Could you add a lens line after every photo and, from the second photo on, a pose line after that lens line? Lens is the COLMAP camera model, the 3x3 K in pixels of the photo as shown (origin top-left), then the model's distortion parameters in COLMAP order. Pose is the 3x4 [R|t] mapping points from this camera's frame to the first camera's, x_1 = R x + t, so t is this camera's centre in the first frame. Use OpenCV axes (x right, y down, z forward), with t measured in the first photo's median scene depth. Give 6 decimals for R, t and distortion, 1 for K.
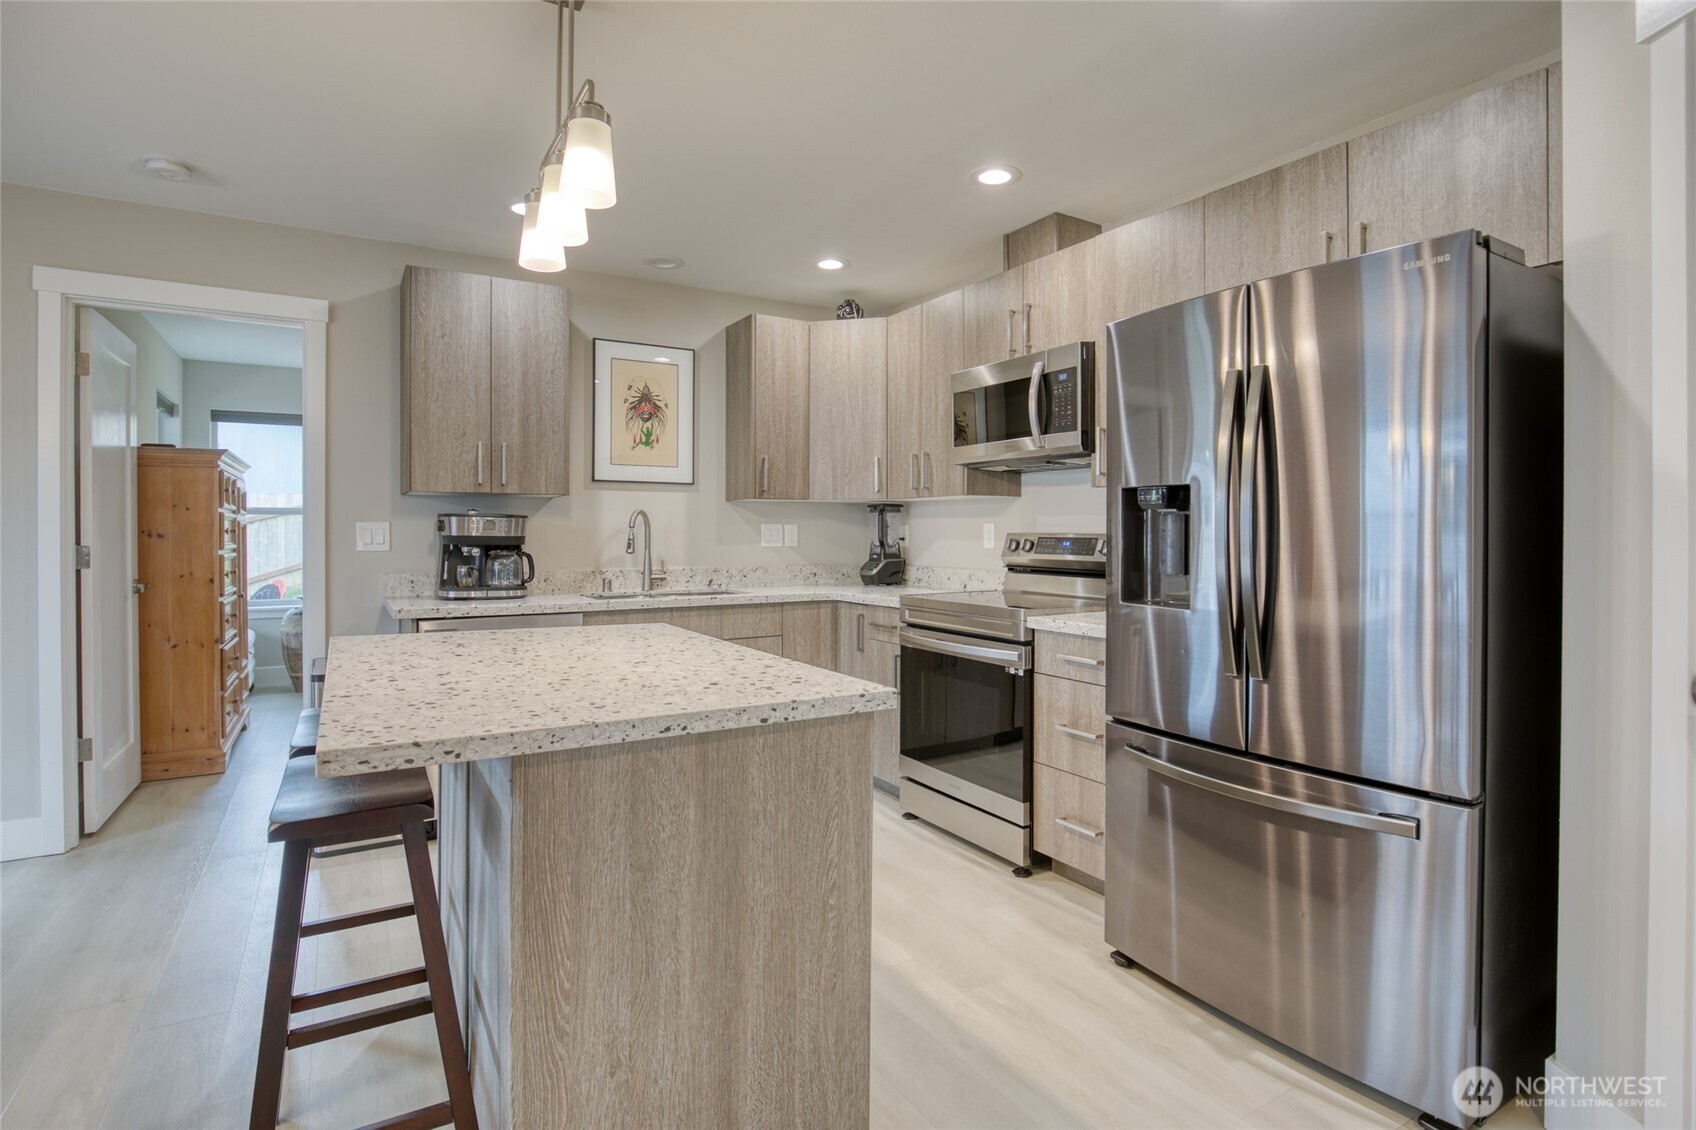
lens RADIAL K [[832.6, 0, 847.4], [0, 832.6, 540.6], [0, 0, 1]] dist [-0.030080, 0.000502]
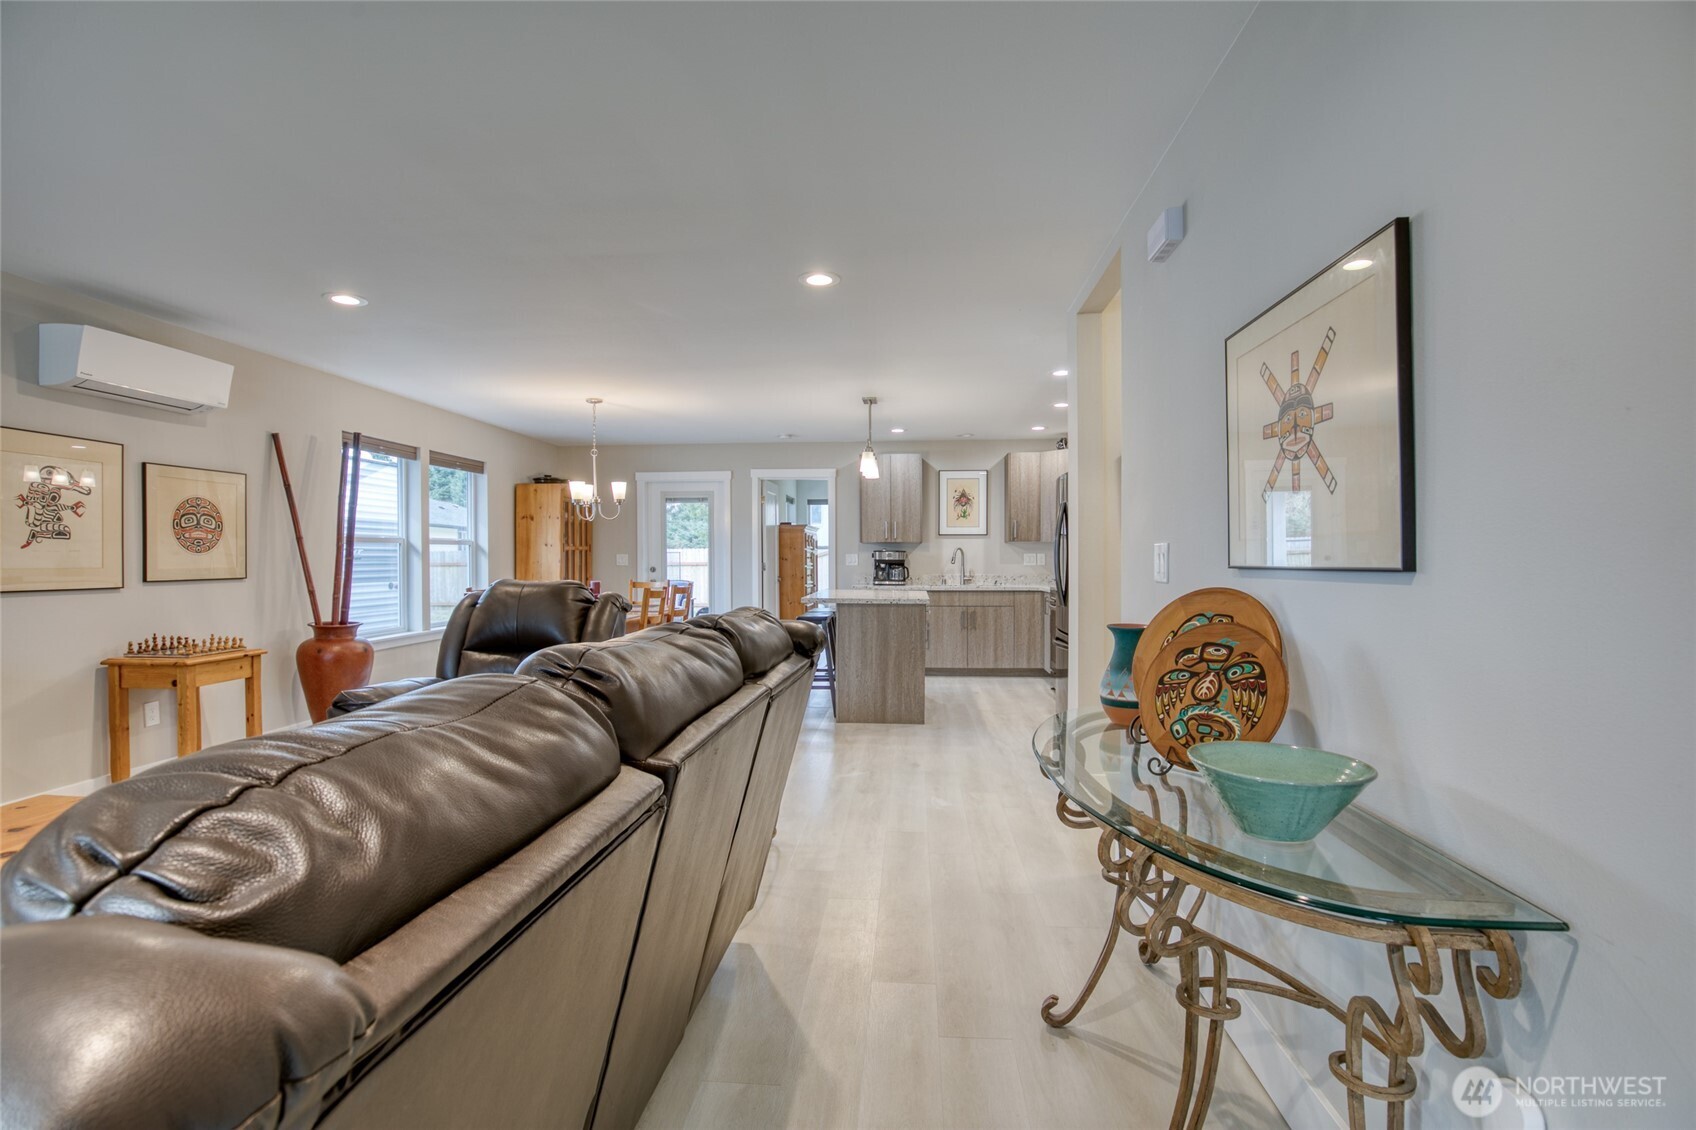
lens RADIAL K [[764.5, 0, 849.1], [0, 764.5, 560.9], [0, 0, 1]] dist [-0.015794, -0.000004]
pose [[0.808527, 0.001255, -0.588457, 0.725714], [-0.004305, 0.999984, -0.003781, 0.006743], [0.588443, 0.005590, 0.808520, -0.820856]]
